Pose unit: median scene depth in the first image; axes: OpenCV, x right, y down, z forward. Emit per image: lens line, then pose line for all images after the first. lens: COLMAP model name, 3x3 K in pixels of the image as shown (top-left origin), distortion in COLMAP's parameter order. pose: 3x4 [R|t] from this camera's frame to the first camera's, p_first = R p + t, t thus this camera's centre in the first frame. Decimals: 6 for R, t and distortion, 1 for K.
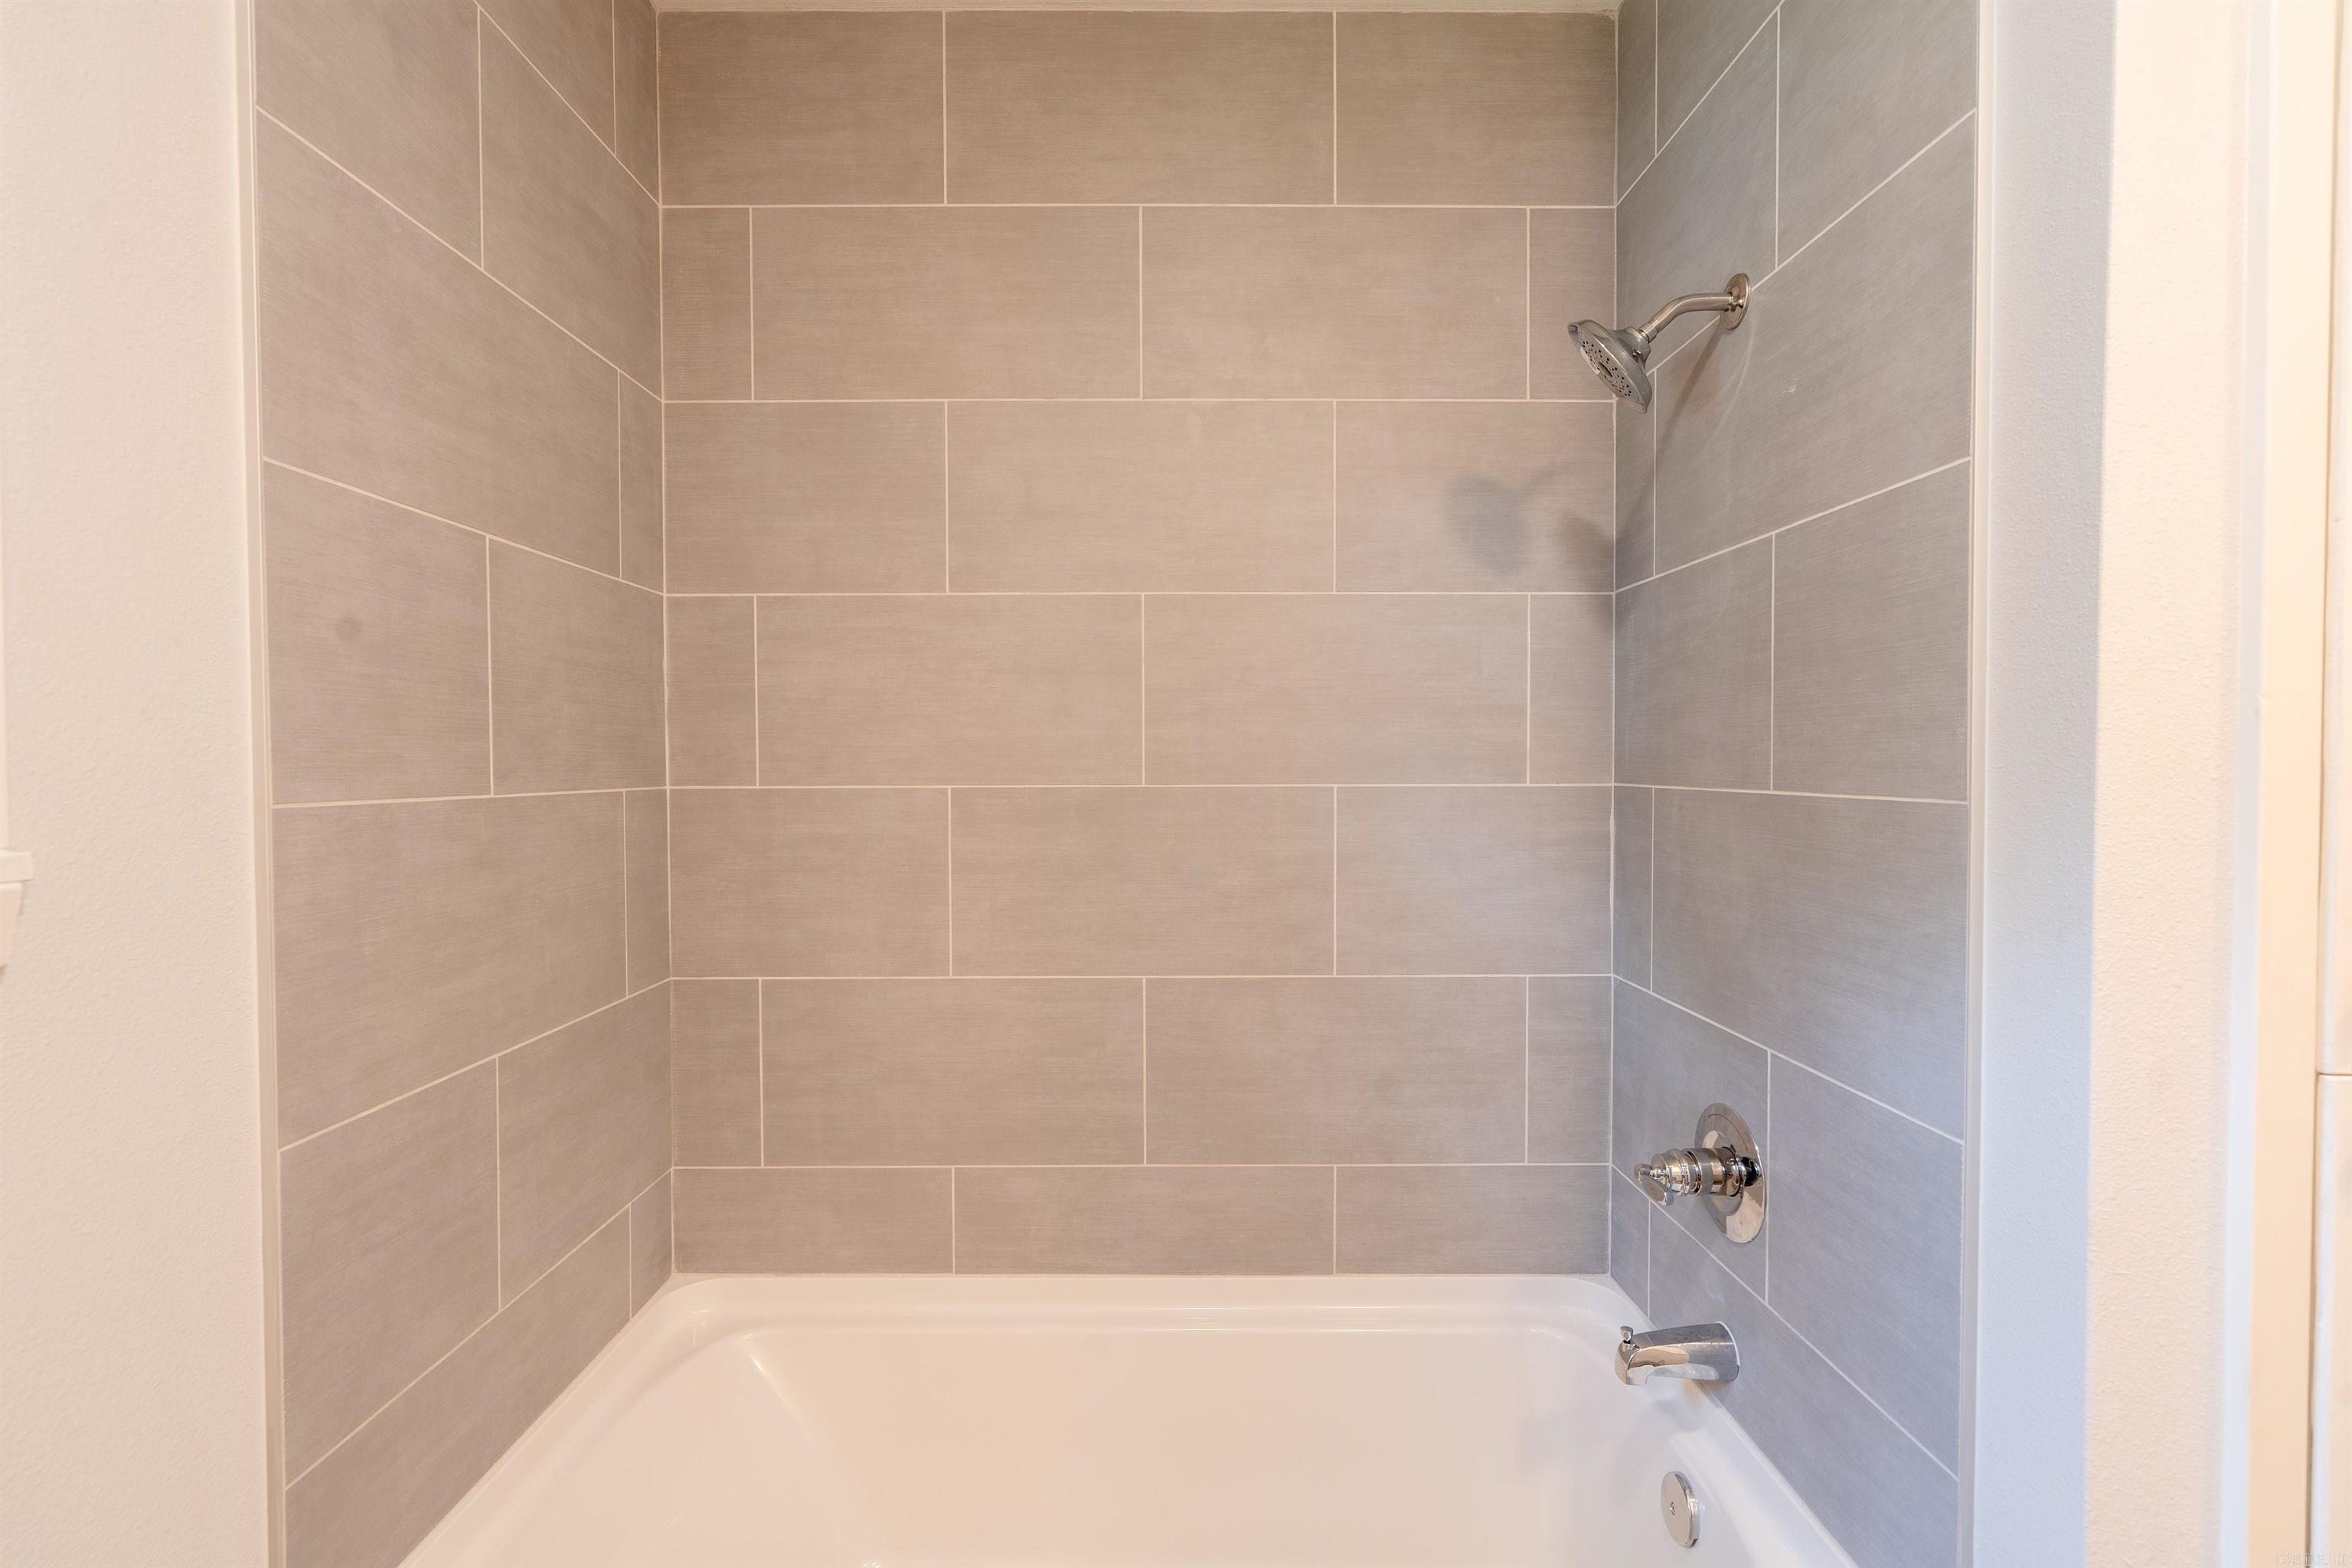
lens RADIAL K [[1052.9, 0, 1171.9], [0, 1052.9, 781.1], [0, 0, 1]] dist [-0.006181, 0.001780]
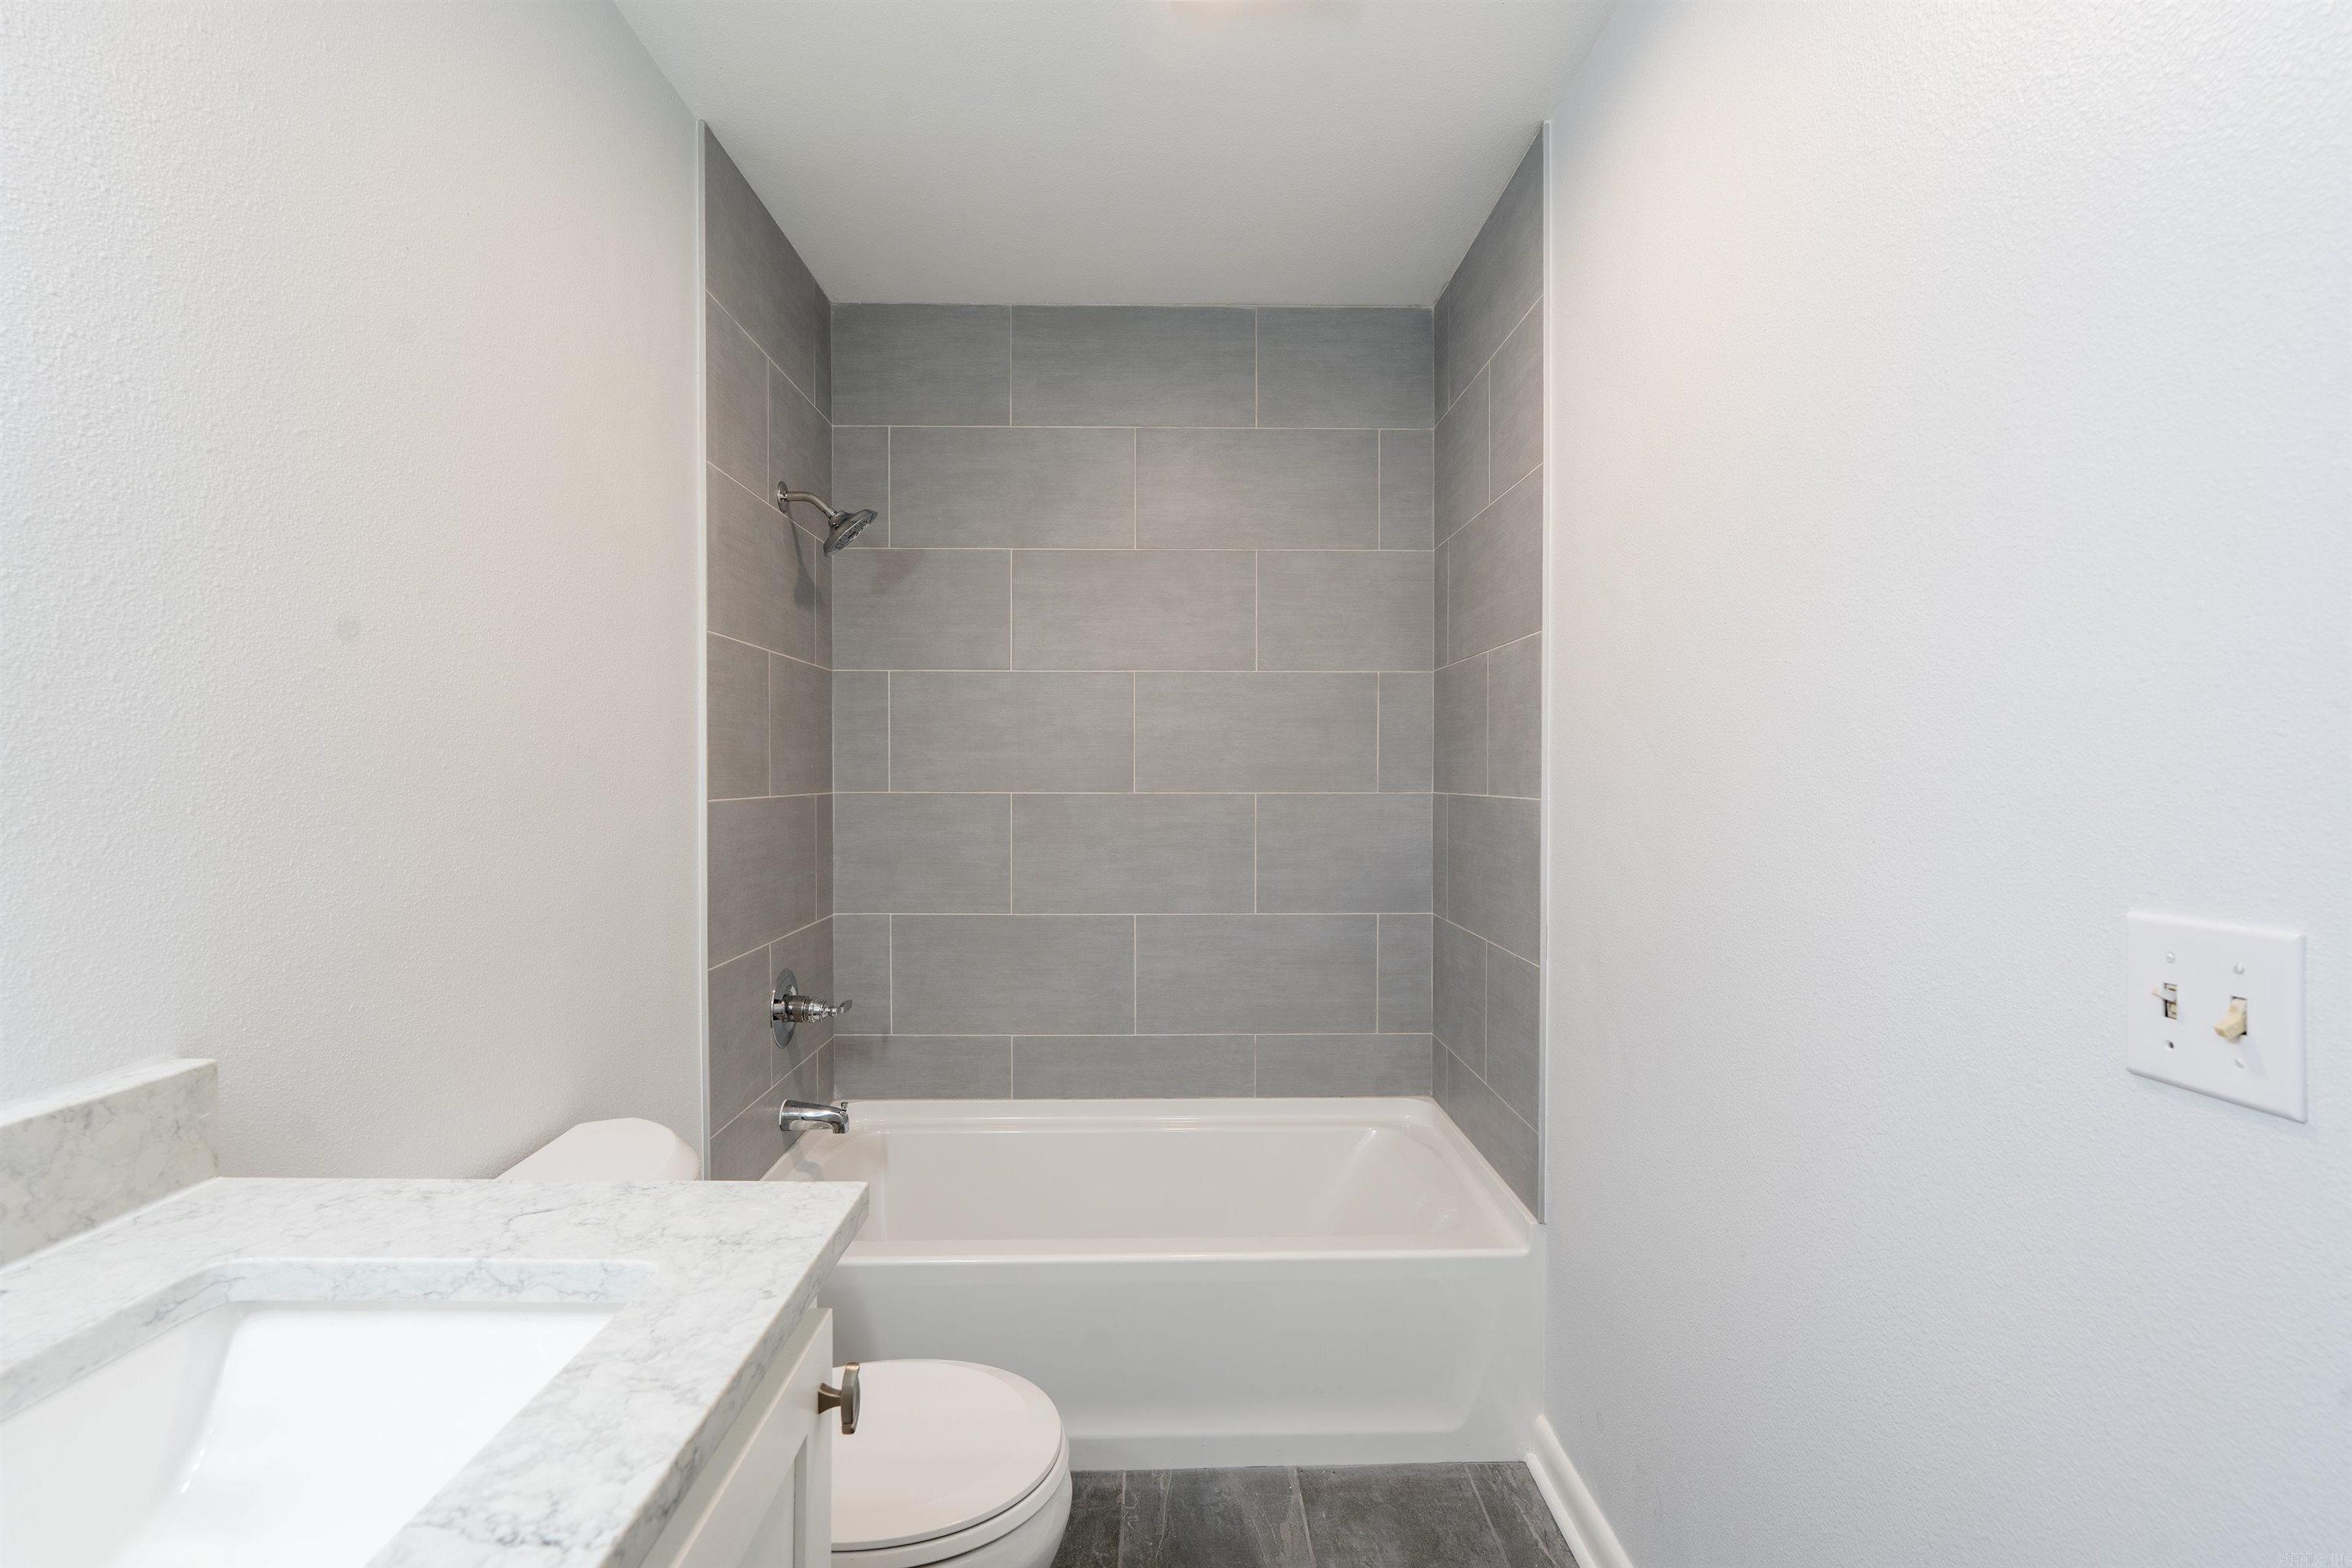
lens RADIAL K [[1052.9, 0, 1171.9], [0, 1052.9, 781.1], [0, 0, 1]] dist [-0.006181, 0.001780]
pose [[0.999808, 0.002767, 0.019420, -0.001098], [-0.002448, 0.999862, -0.016406, 0.015677], [-0.019463, 0.016355, 0.999677, -0.800494]]
